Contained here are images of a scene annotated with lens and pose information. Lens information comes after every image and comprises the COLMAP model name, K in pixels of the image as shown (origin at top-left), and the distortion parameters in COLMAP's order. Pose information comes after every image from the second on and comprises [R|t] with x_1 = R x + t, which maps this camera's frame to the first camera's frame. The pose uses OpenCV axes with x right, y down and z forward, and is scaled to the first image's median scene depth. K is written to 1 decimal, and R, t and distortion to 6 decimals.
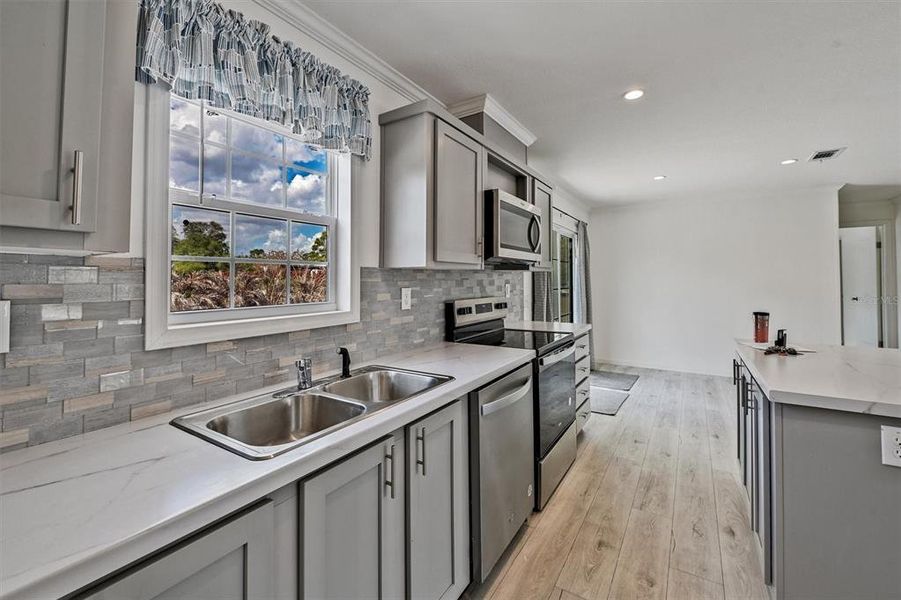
lens RADIAL K [[377.8, 0, 453.4], [0, 377.8, 271.5], [0, 0, 1]] dist [0.000322, 0.000136]
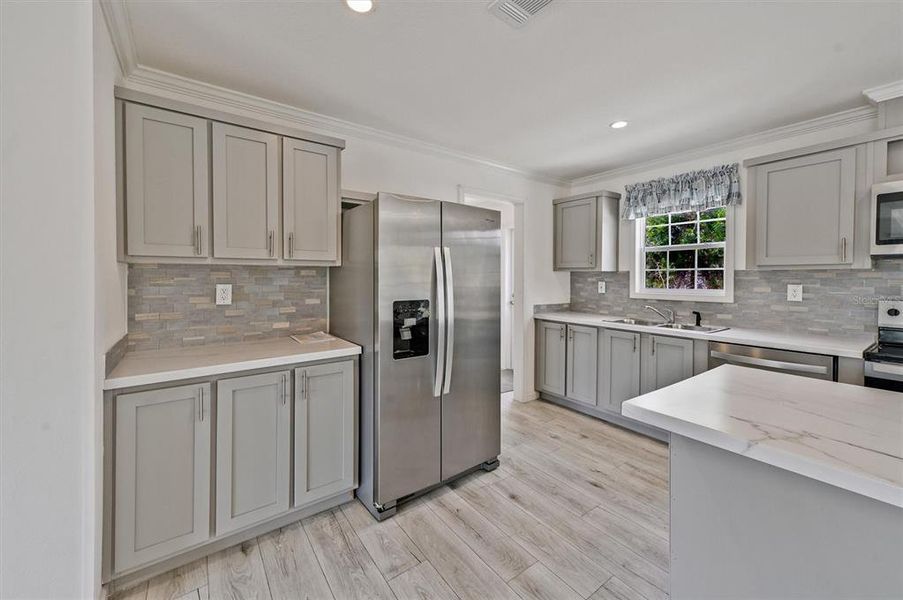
lens RADIAL K [[350.8, 0, 460.4], [0, 350.8, 280.7], [0, 0, 1]] dist [0.009795, -0.000032]
pose [[-0.346818, 0.013835, -0.937830, 1.381938], [0.018018, 0.999805, 0.008085, -0.000193], [0.937759, -0.014094, -0.347000, 0.338664]]
